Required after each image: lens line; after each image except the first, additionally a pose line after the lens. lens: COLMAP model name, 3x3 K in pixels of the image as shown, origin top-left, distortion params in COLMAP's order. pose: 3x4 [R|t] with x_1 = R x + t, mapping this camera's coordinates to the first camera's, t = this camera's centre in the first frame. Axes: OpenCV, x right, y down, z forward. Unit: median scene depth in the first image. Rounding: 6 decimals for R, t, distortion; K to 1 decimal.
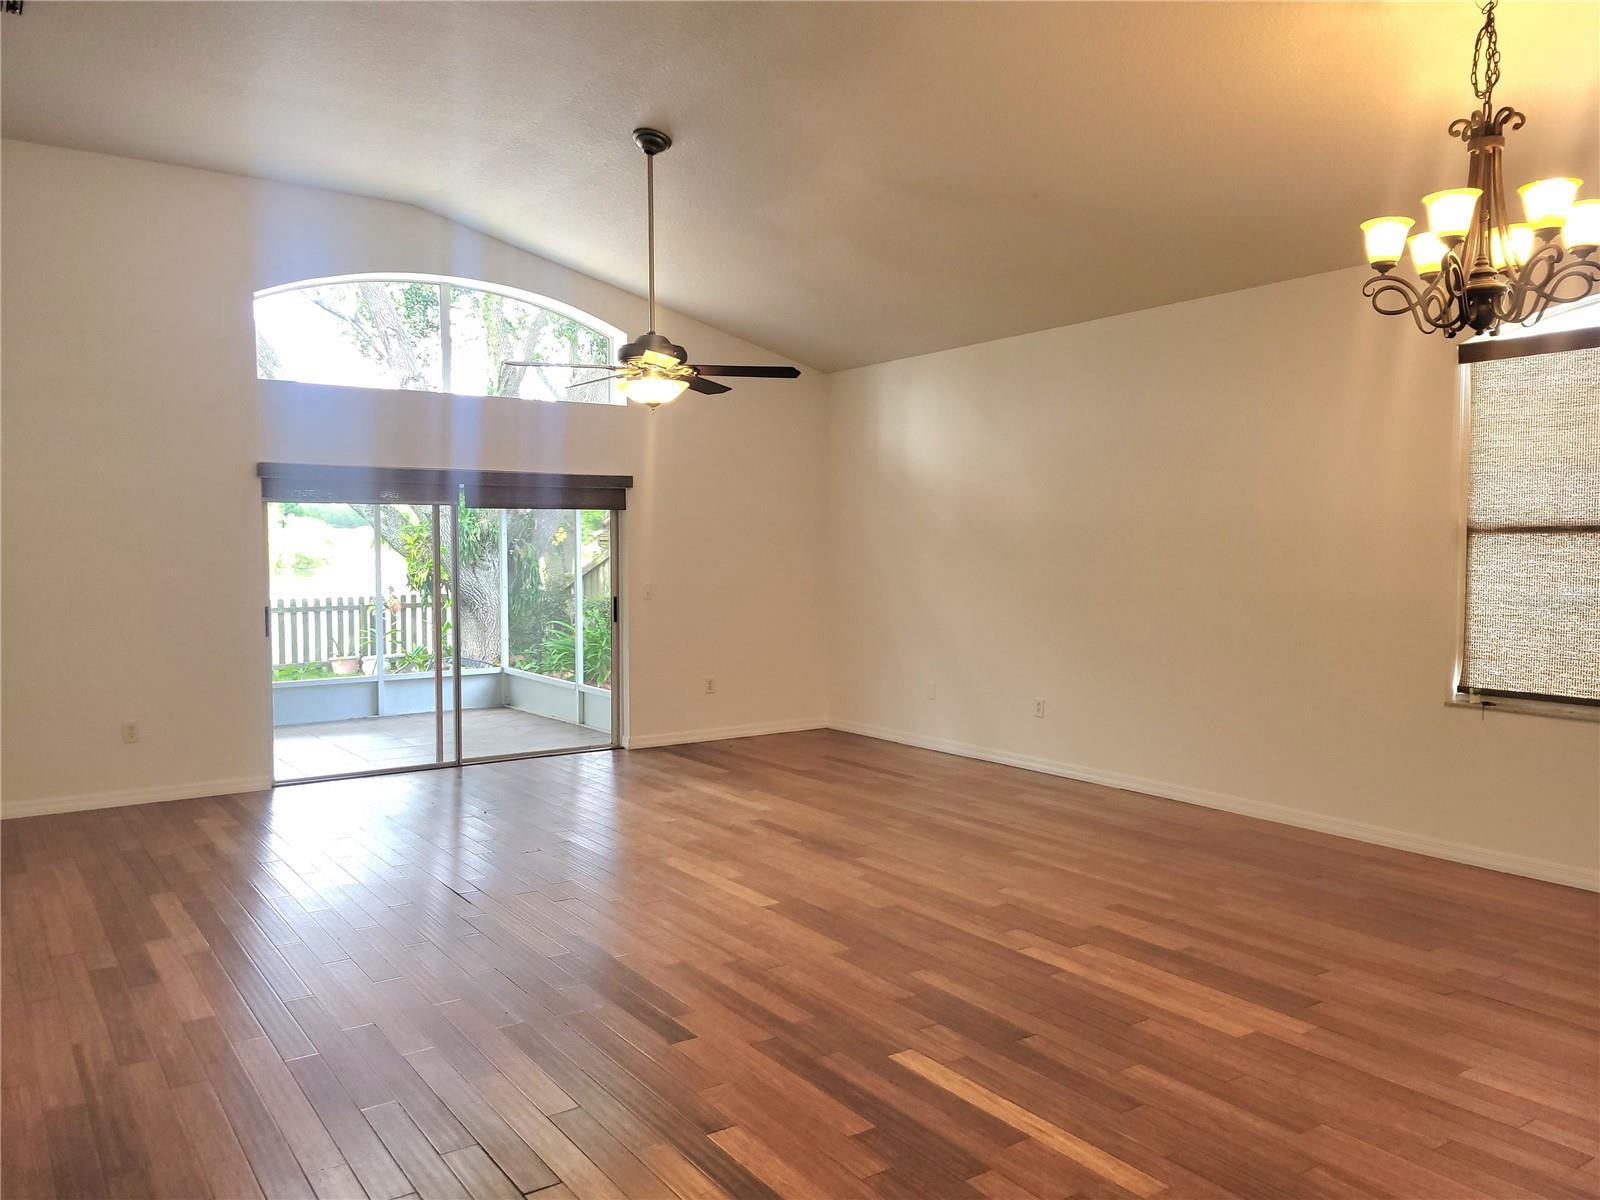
lens RADIAL K [[1207.7, 0, 792.3], [0, 1207.7, 595.7], [0, 0, 1]] dist [0.034206, -0.006335]
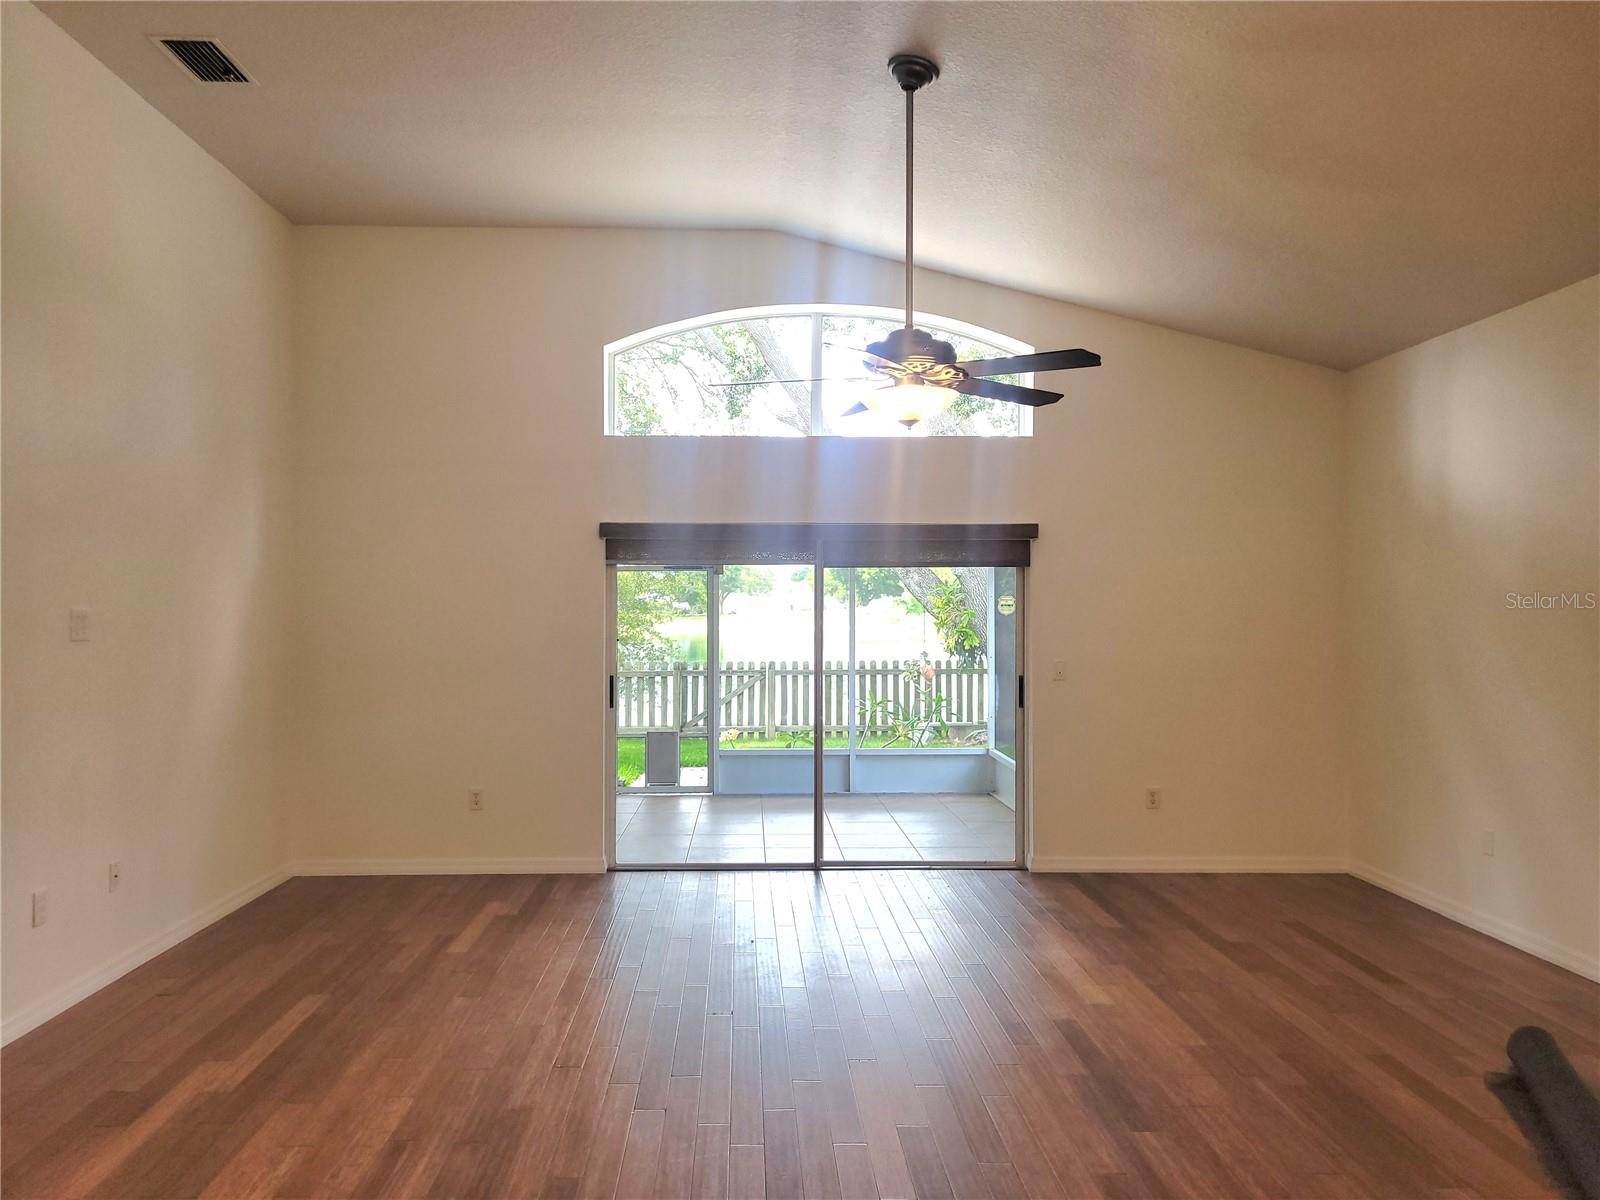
lens RADIAL K [[1207.9, 0, 767.7], [0, 1207.9, 587.5], [0, 0, 1]] dist [0.043274, -0.005986]
pose [[0.834375, -0.004831, -0.551176, 0.243966], [-0.026775, 0.998426, -0.049283, -0.021116], [0.550546, 0.055878, 0.832932, 0.382417]]
